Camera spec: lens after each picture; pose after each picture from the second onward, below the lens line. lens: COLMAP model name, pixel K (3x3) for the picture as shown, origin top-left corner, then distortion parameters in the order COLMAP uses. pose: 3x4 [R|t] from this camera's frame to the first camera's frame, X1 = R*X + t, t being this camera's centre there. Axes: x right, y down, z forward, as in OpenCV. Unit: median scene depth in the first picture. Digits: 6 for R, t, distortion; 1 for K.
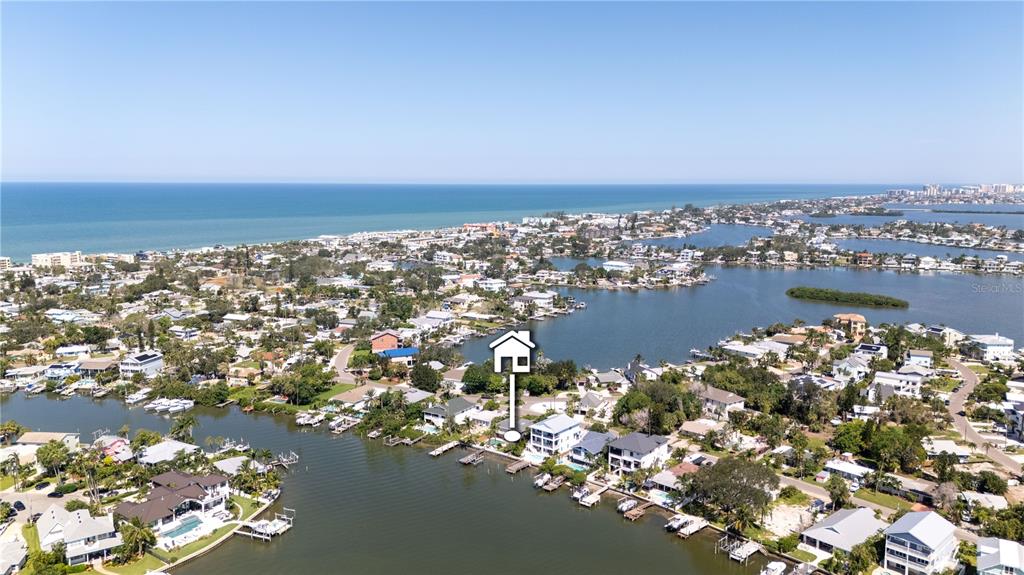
lens RADIAL K [[727.0, 0, 513.2], [0, 727.0, 285.7], [0, 0, 1]] dist [0.032328, -0.005814]
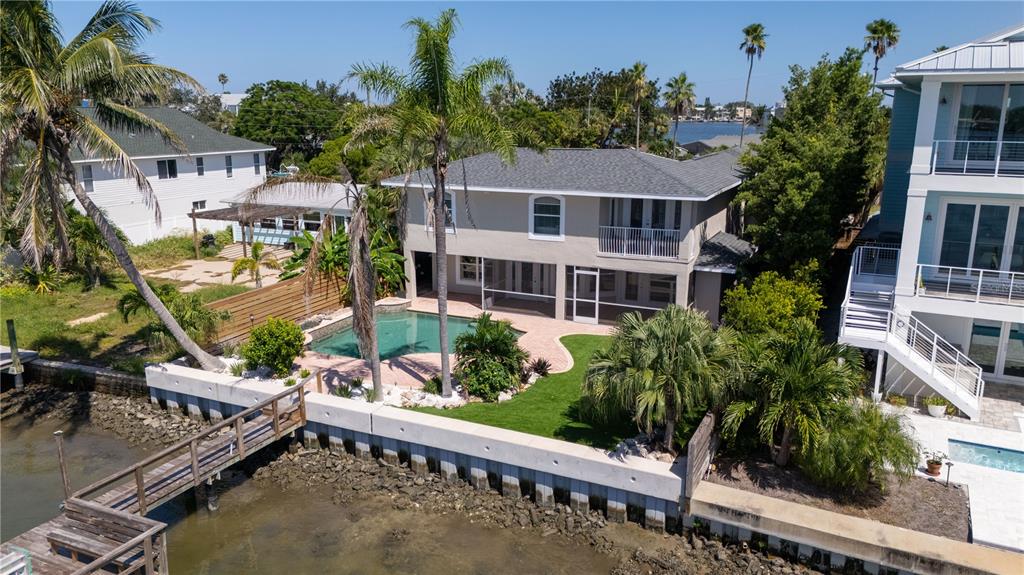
lens RADIAL K [[727.0, 0, 513.4], [0, 727.0, 292.0], [0, 0, 1]] dist [0.032328, -0.005814]
pose [[0.981456, -0.045969, 0.186092, -0.030603], [0.026923, 0.994253, 0.103611, 0.200376], [-0.189785, -0.096680, 0.977054, 0.903312]]
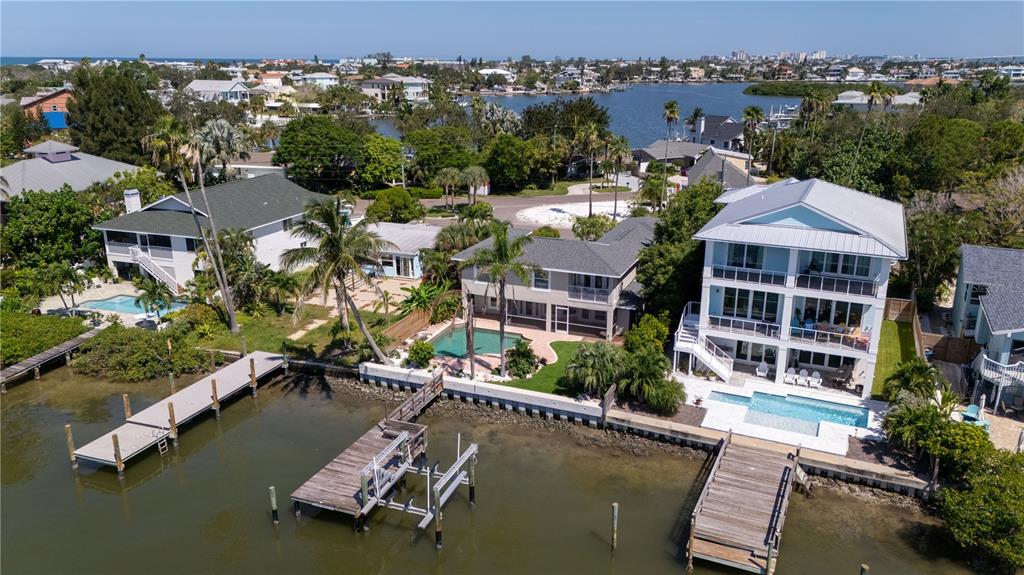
lens RADIAL K [[727.0, 0, 514.4], [0, 727.0, 287.3], [0, 0, 1]] dist [0.032328, -0.005814]
pose [[0.968874, -0.070970, 0.237163, -0.060281], [0.031598, 0.985643, 0.165861, 0.169969], [-0.245529, -0.153205, 0.957206, 0.816652]]
